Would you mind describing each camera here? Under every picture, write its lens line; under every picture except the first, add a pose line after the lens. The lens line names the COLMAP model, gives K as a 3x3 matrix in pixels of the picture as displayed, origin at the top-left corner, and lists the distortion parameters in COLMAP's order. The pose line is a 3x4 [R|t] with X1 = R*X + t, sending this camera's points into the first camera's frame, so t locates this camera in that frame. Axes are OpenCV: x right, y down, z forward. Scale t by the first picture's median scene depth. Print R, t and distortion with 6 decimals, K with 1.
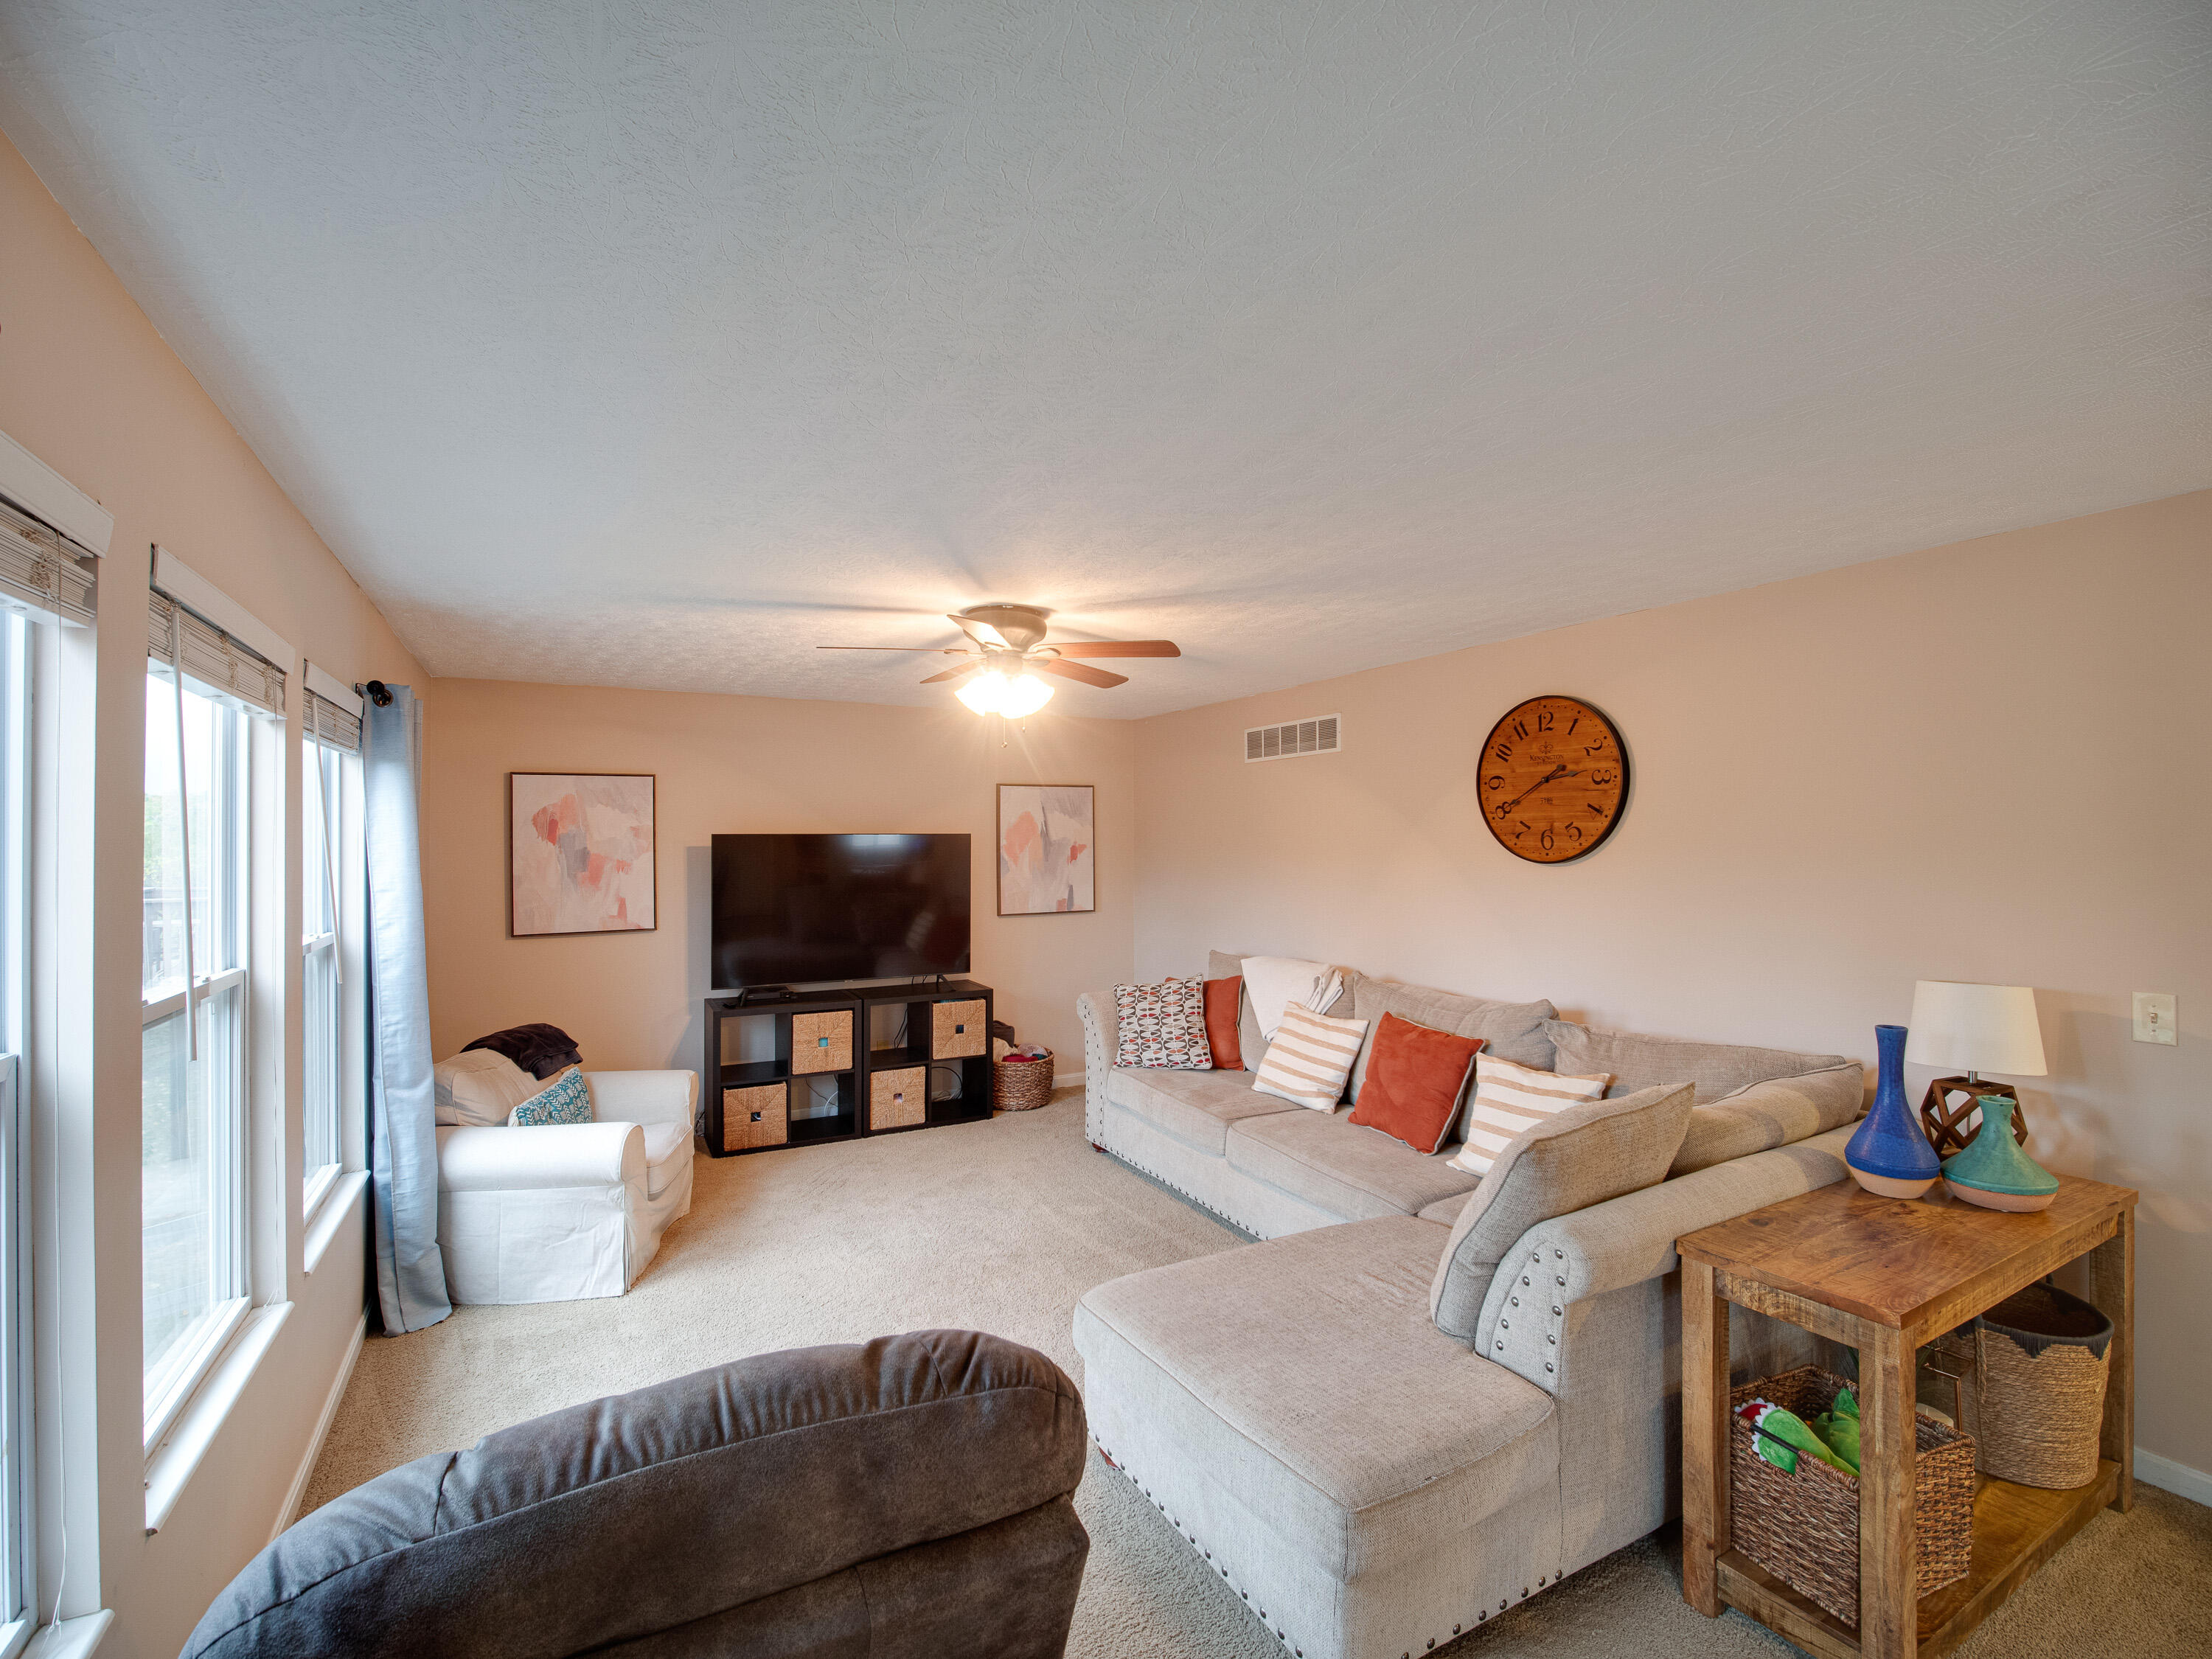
lens RADIAL K [[1004.9, 0, 1099.6], [0, 1004.9, 828.7], [0, 0, 1]] dist [-0.021459, 0.000735]
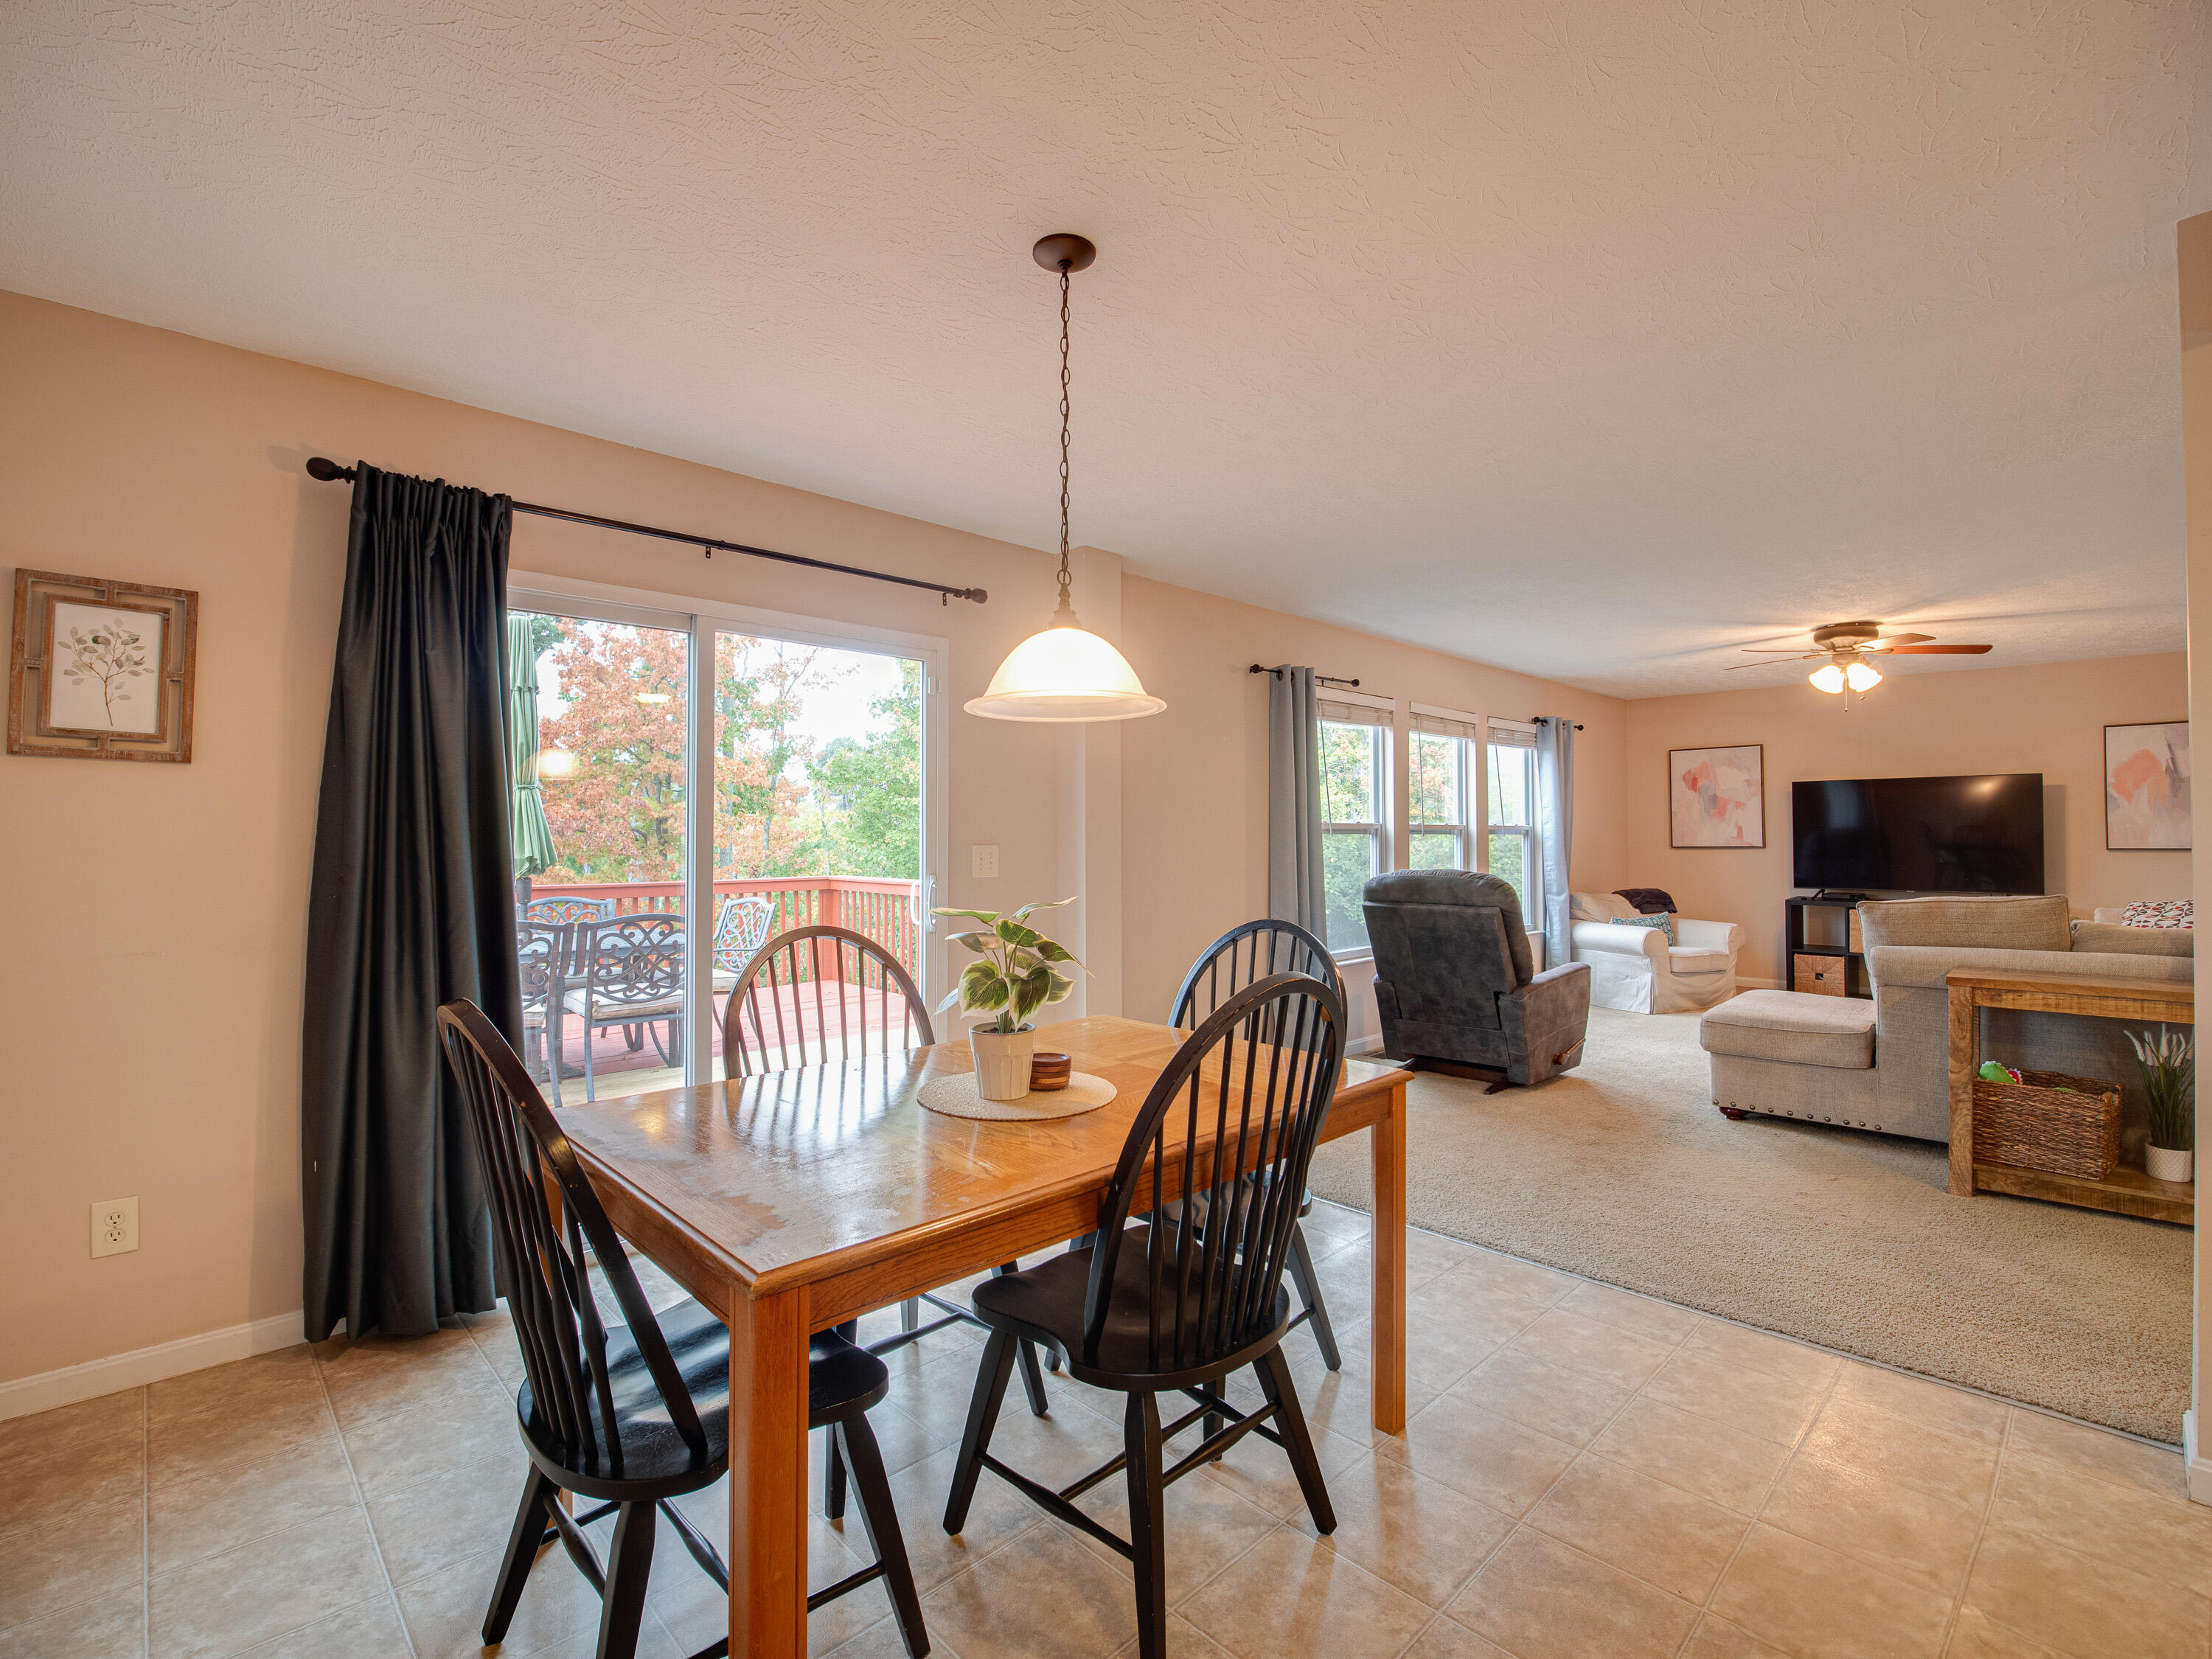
lens RADIAL K [[1004.9, 0, 1103.2], [0, 1004.9, 825.4], [0, 0, 1]] dist [-0.021459, 0.000735]
pose [[0.277764, -0.005808, -0.960632, 0.747645], [0.016163, 0.999868, -0.001372, 0.056327], [0.960513, -0.015146, 0.277822, -0.383302]]
